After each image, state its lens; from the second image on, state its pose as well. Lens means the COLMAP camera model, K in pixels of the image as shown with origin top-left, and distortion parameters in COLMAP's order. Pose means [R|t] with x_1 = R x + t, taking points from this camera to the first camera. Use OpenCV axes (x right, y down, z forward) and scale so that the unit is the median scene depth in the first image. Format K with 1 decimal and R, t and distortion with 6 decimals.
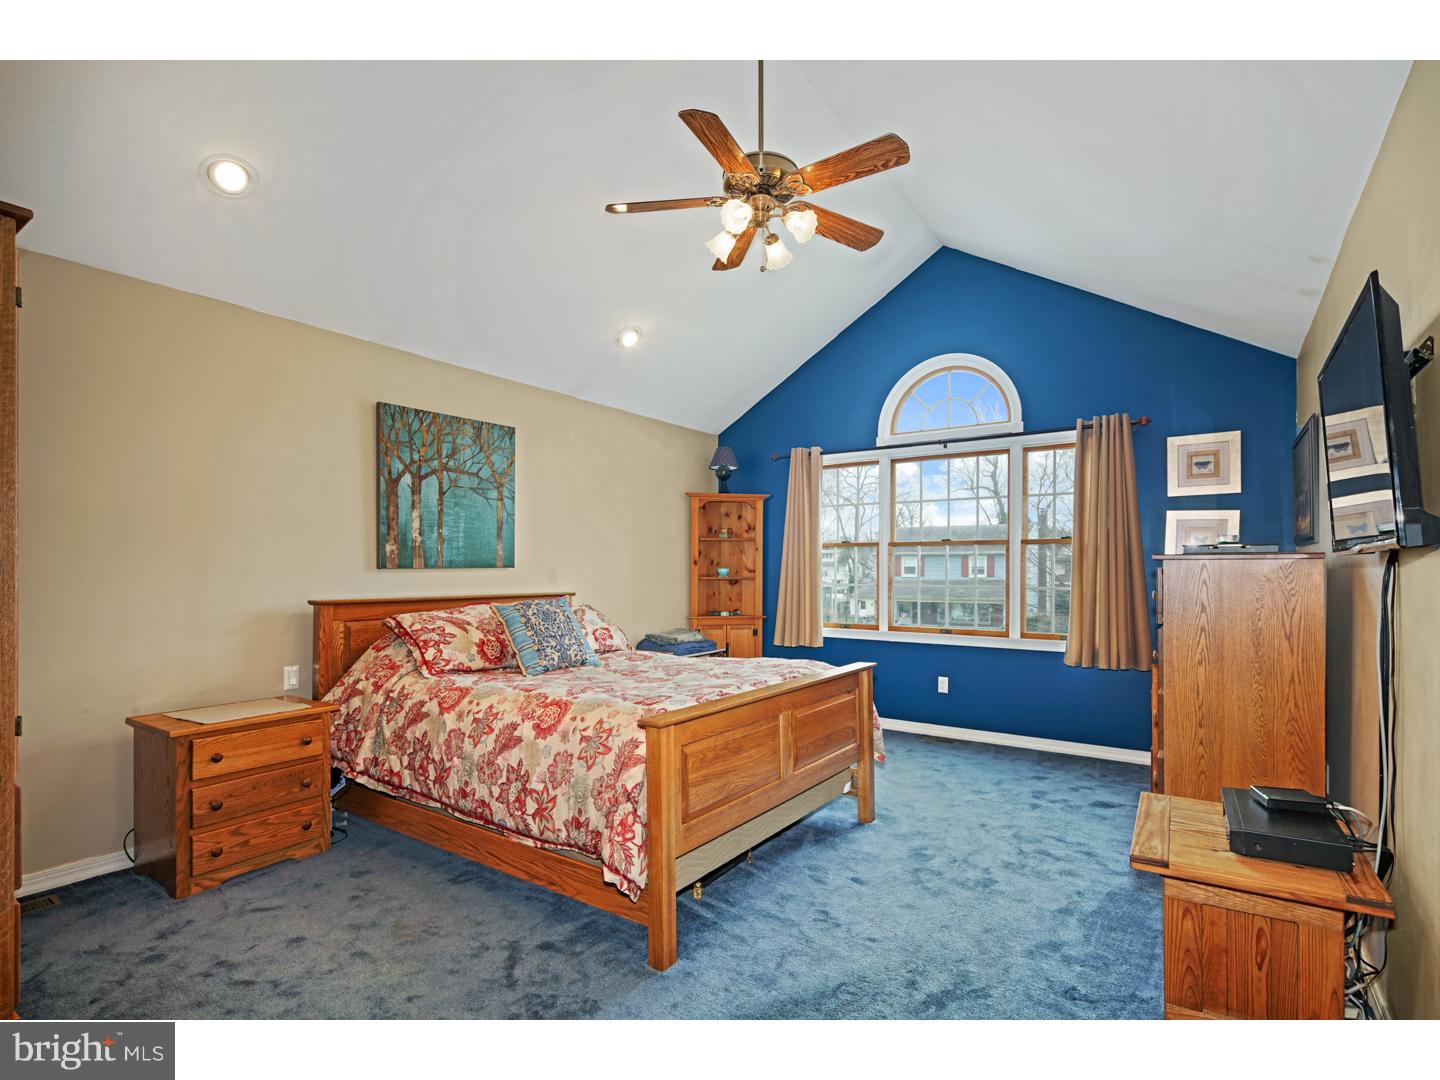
lens RADIAL K [[718.8, 0, 720.8], [0, 718.8, 554.3], [0, 0, 1]] dist [0.005352, -0.004503]
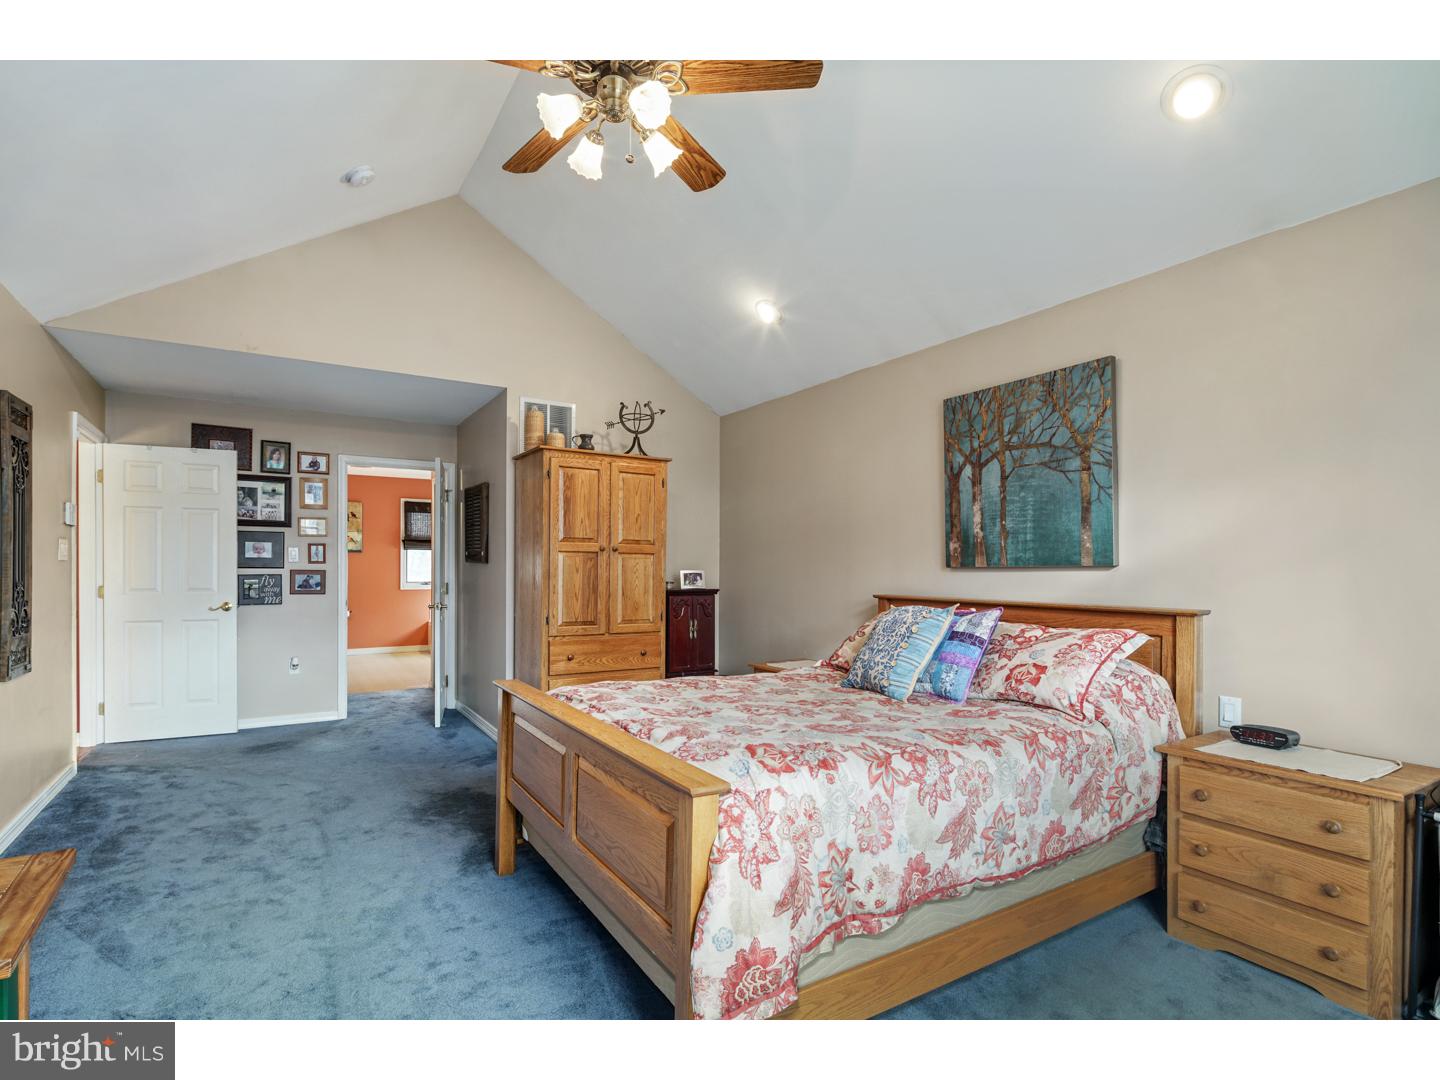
lens RADIAL K [[718.8, 0, 719.3], [0, 718.8, 549.9], [0, 0, 1]] dist [0.005352, -0.004503]
pose [[-0.403179, -0.026808, -0.914728, 0.517238], [0.013317, 0.999293, -0.035156, 0.024494], [0.915024, -0.026356, -0.402537, 1.034379]]
